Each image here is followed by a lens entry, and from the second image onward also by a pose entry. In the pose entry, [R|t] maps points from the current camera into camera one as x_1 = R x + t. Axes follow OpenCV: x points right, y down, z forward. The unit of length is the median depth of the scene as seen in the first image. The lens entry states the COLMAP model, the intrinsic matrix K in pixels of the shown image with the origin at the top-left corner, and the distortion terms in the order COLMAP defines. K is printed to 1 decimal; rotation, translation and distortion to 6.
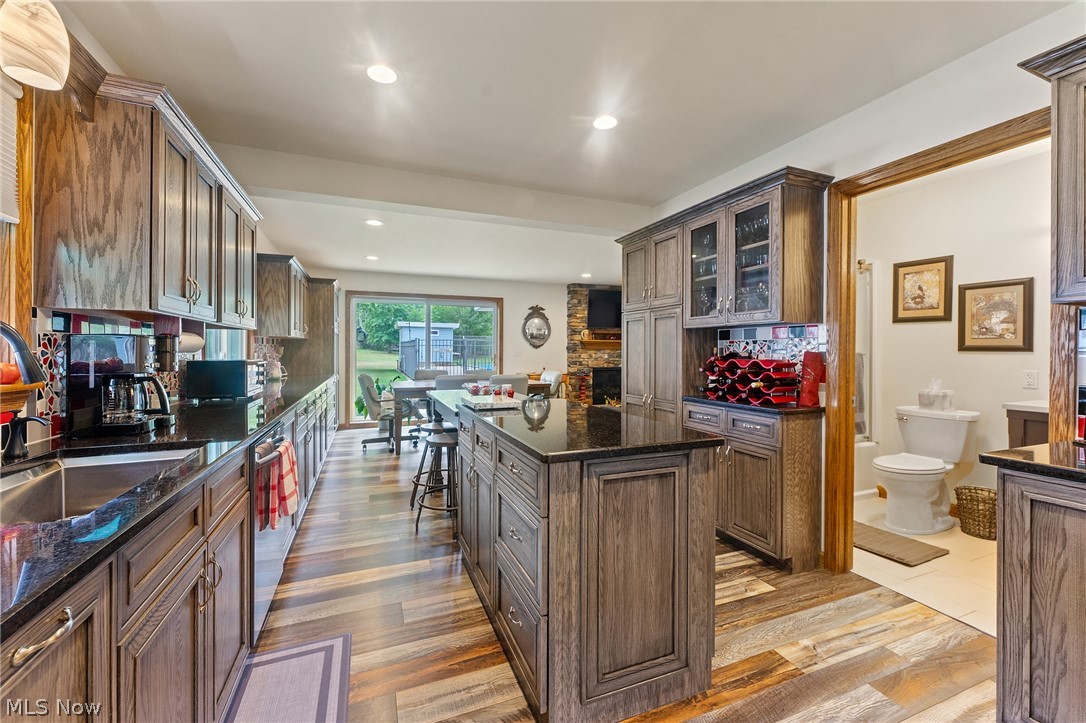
lens RADIAL K [[438.1, 0, 553.5], [0, 438.1, 357.3], [0, 0, 1]] dist [0.004793, -0.000505]
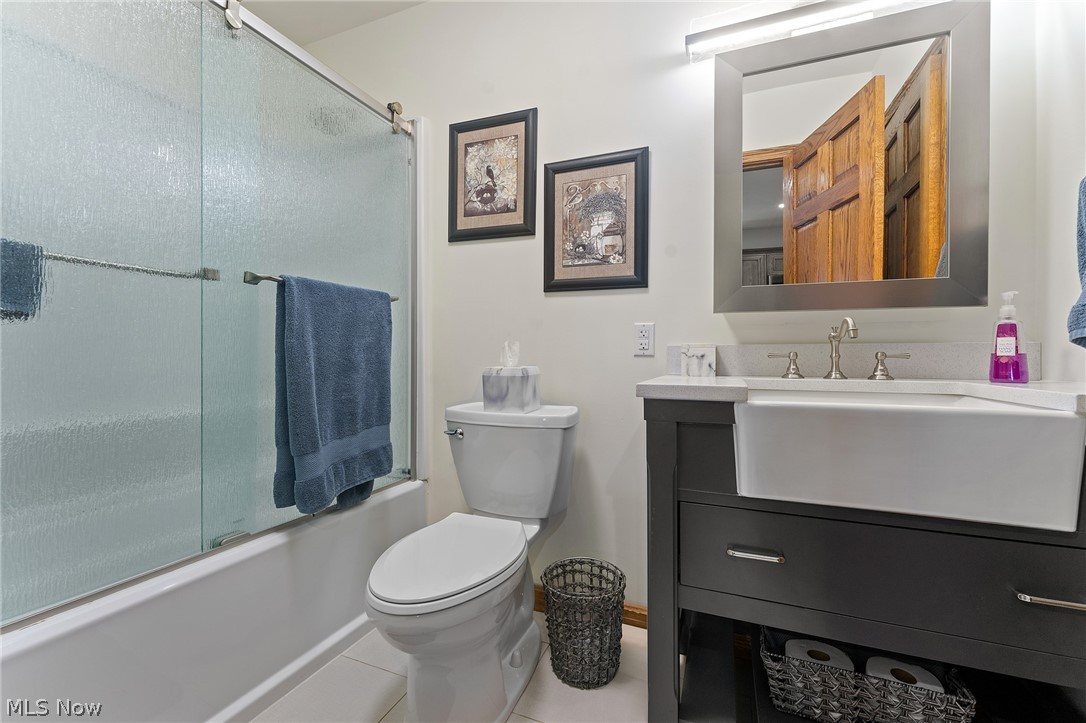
lens RADIAL K [[438.1, 0, 546.2], [0, 438.1, 359.9], [0, 0, 1]] dist [0.004793, -0.000505]
pose [[0.715722, 0.001820, 0.698383, 0.561137], [0.002207, 0.999986, -0.004868, 0.069163], [-0.698382, 0.005025, 0.715708, 0.629111]]
